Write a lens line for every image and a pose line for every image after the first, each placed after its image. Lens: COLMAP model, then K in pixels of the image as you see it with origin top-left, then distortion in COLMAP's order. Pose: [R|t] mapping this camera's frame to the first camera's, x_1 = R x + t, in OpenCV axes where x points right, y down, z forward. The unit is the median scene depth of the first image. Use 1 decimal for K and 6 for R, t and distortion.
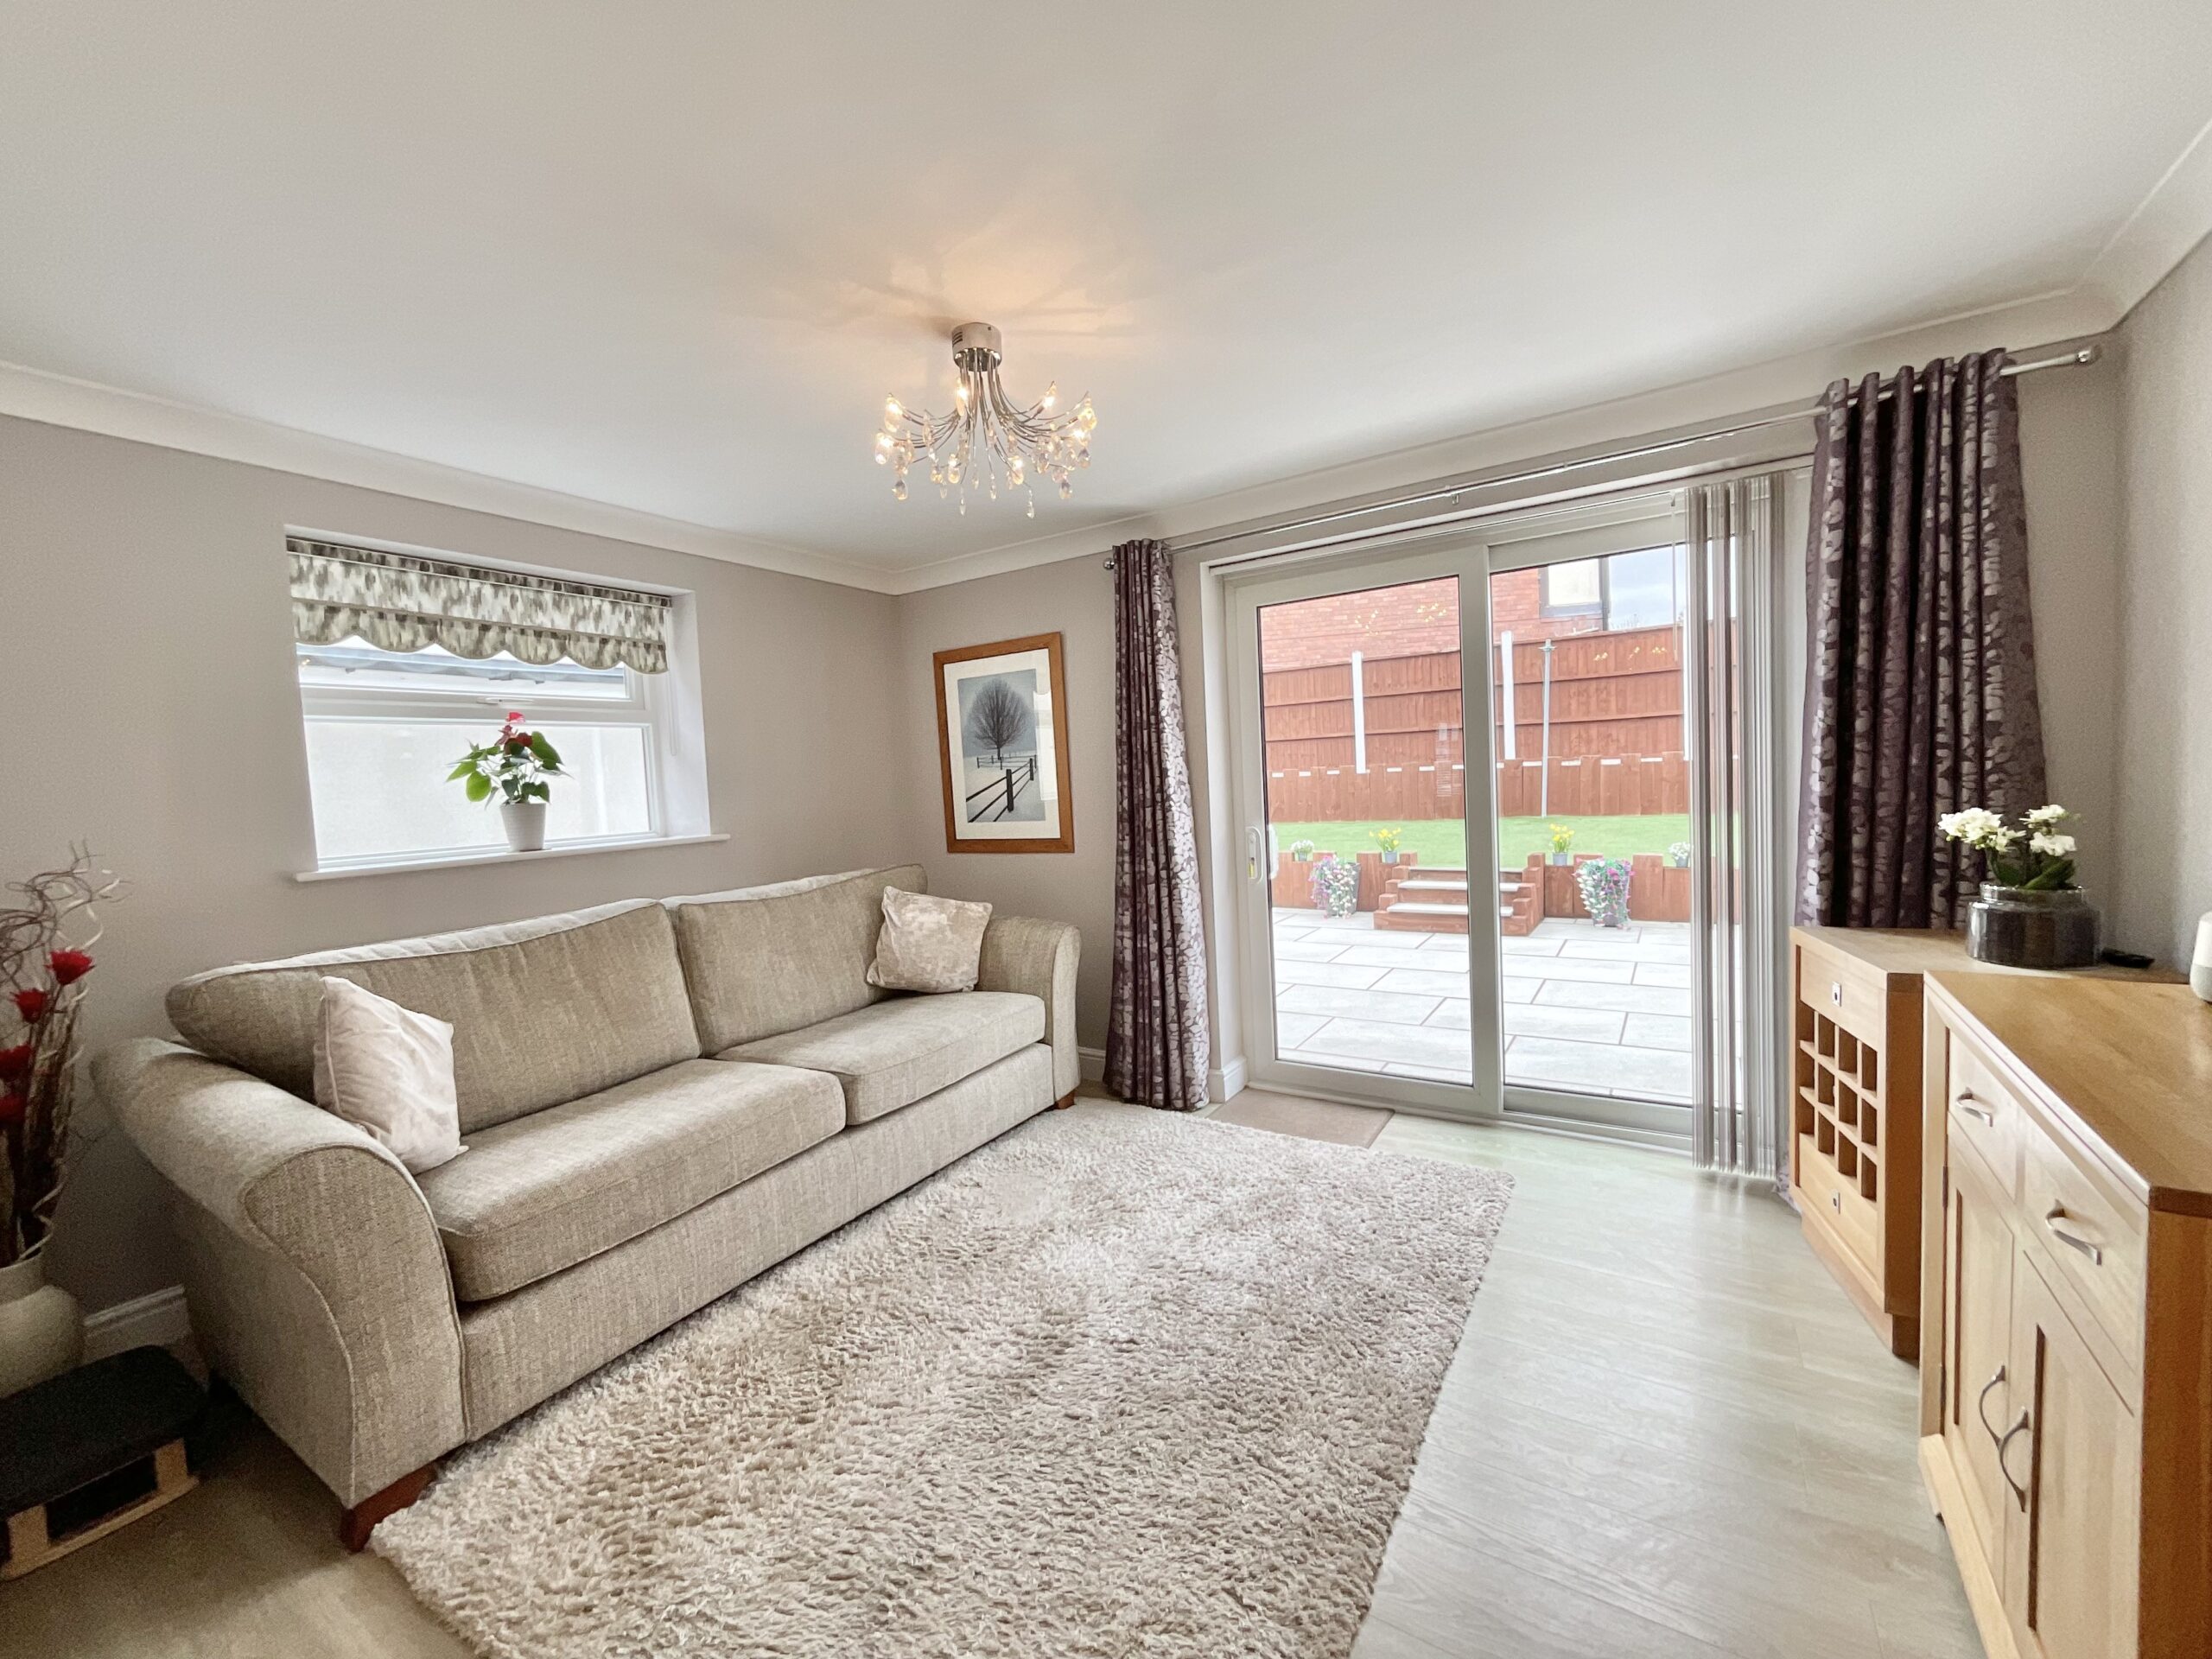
lens RADIAL K [[897.3, 0, 1106.0], [0, 897.3, 829.5], [0, 0, 1]] dist [-0.002239, -0.000400]
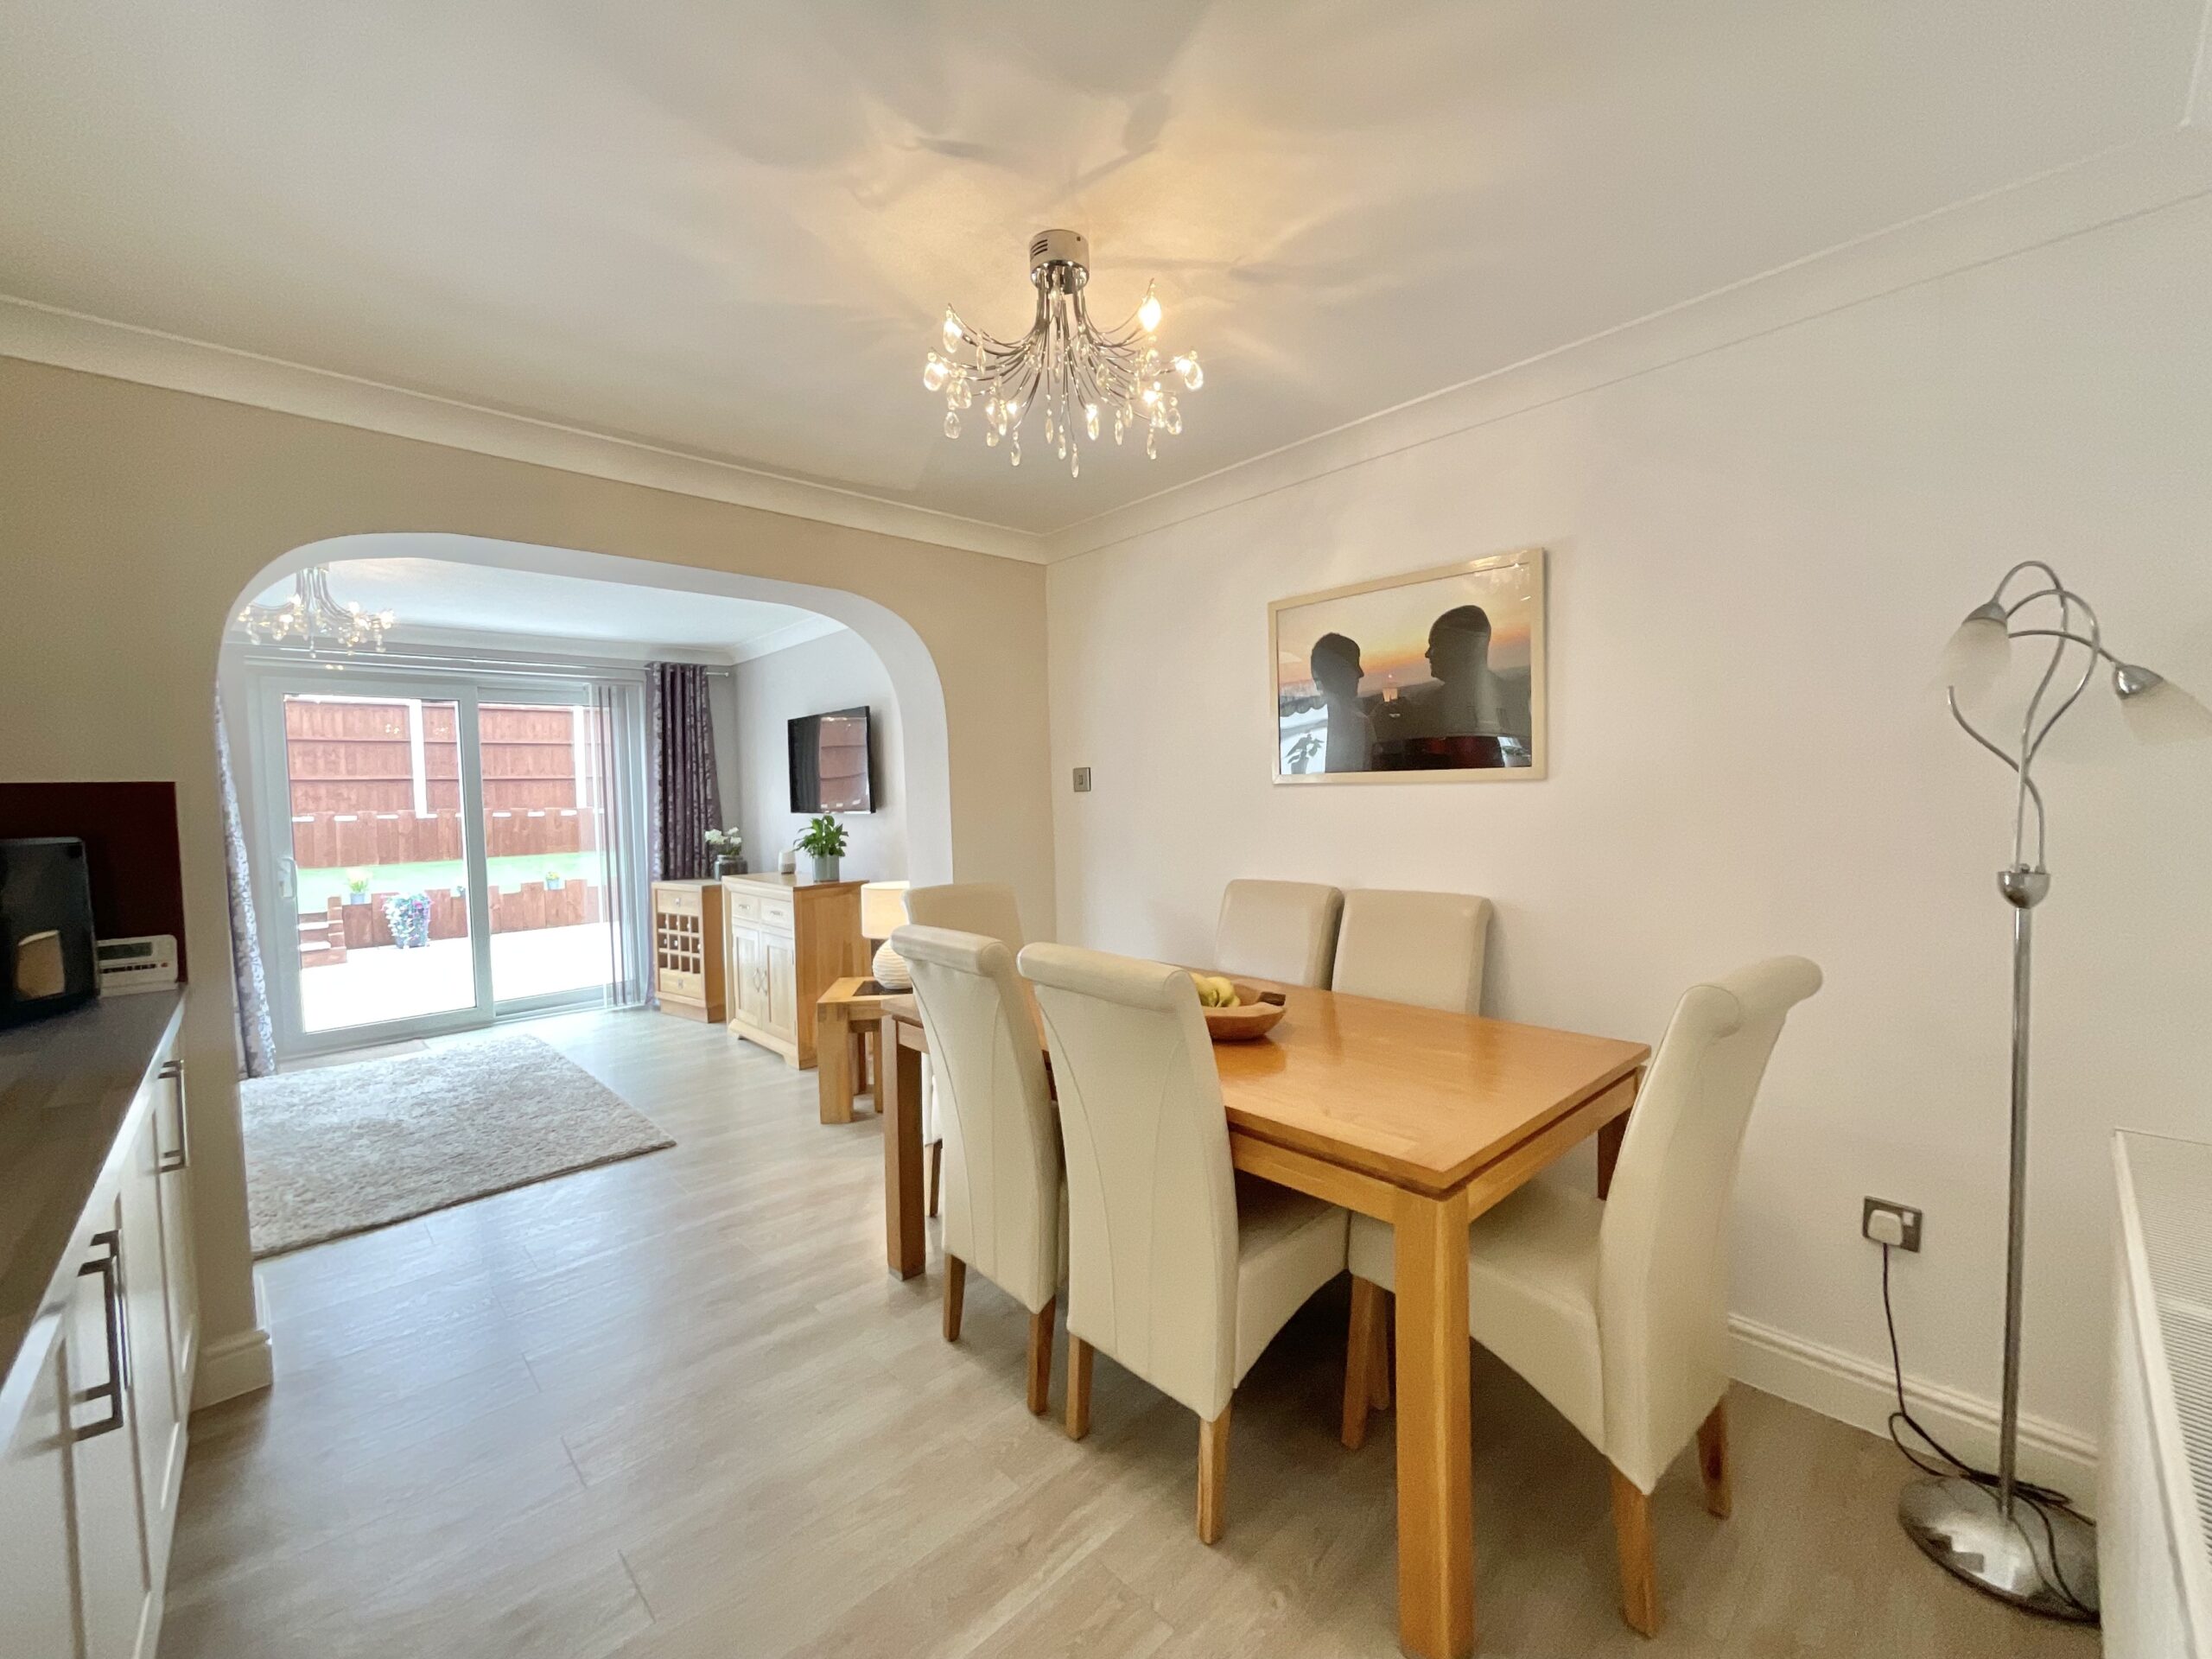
lens RADIAL K [[897.3, 0, 1106.0], [0, 897.3, 829.5], [0, 0, 1]] dist [-0.002239, -0.000400]
pose [[0.237966, 0.000343, 0.971273, -0.869063], [0.067754, 0.997558, -0.016952, 0.062921], [-0.968907, 0.069842, 0.237362, -0.511394]]
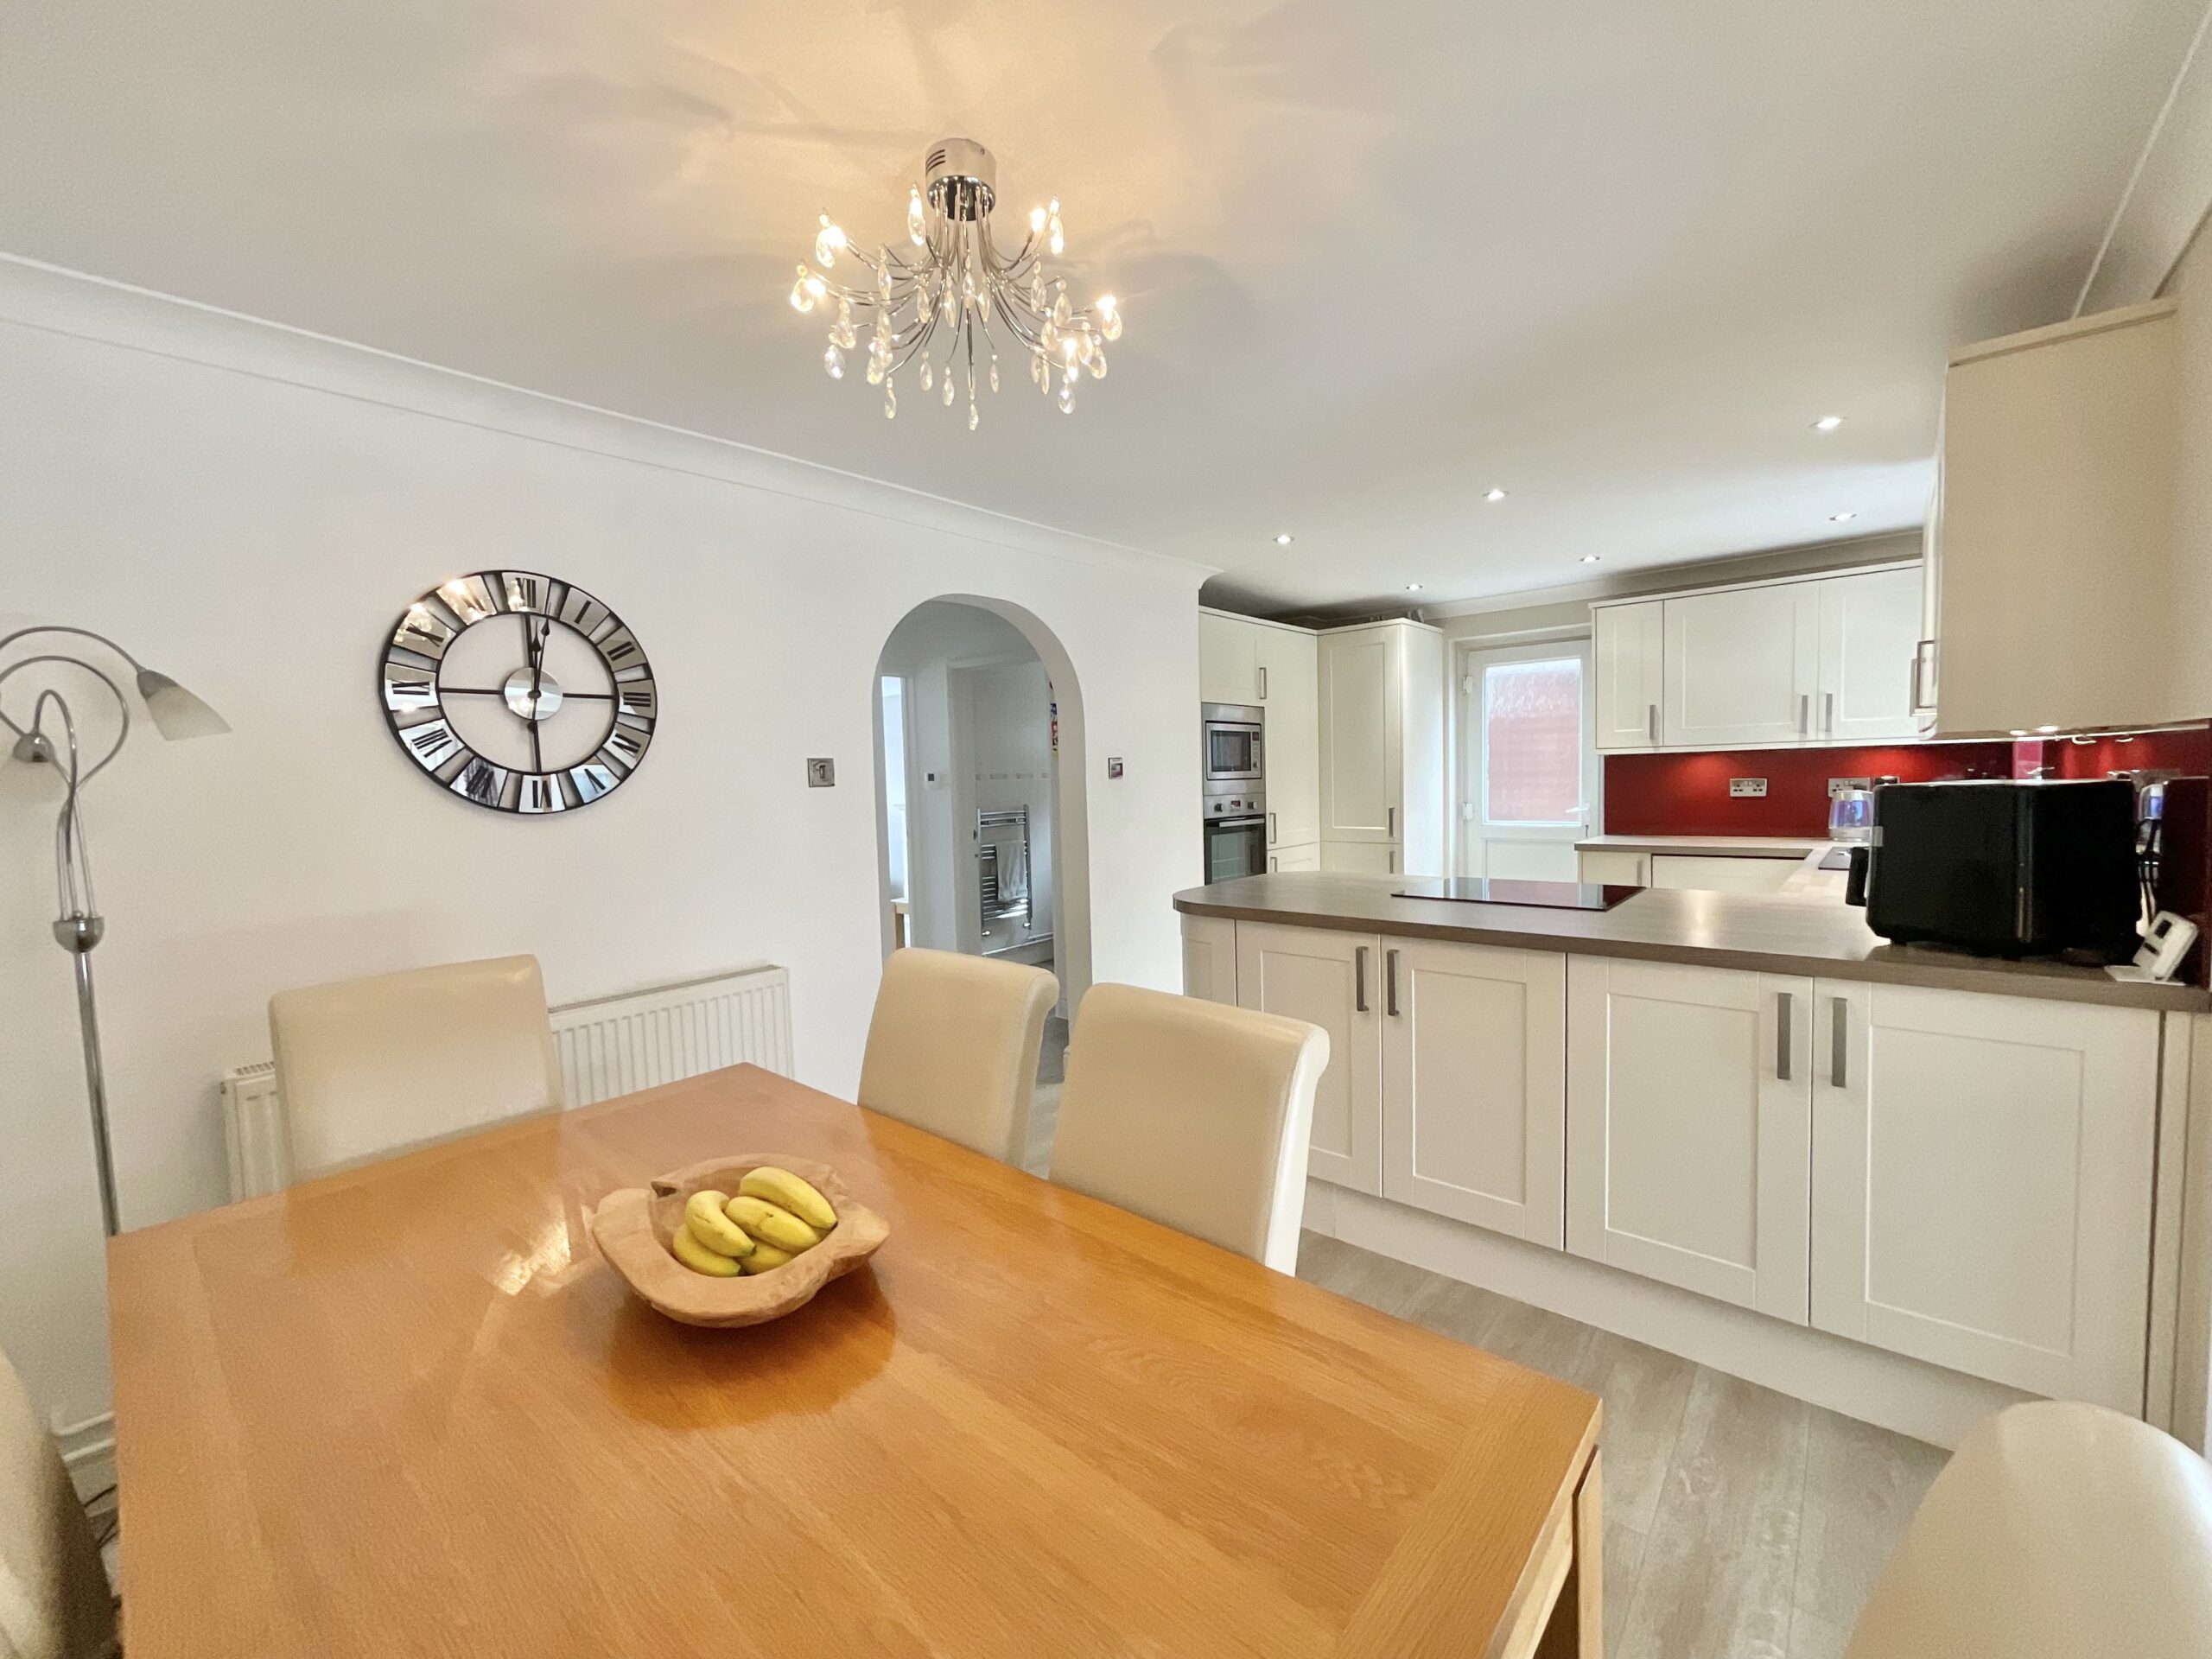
lens RADIAL K [[897.3, 0, 1106.0], [0, 897.3, 829.5], [0, 0, 1]] dist [-0.002239, -0.000400]
pose [[-0.129206, 0.107853, -0.985735, 0.027478], [-0.022751, 0.993483, 0.111683, 0.001137], [0.991357, 0.036857, -0.125910, -0.262341]]
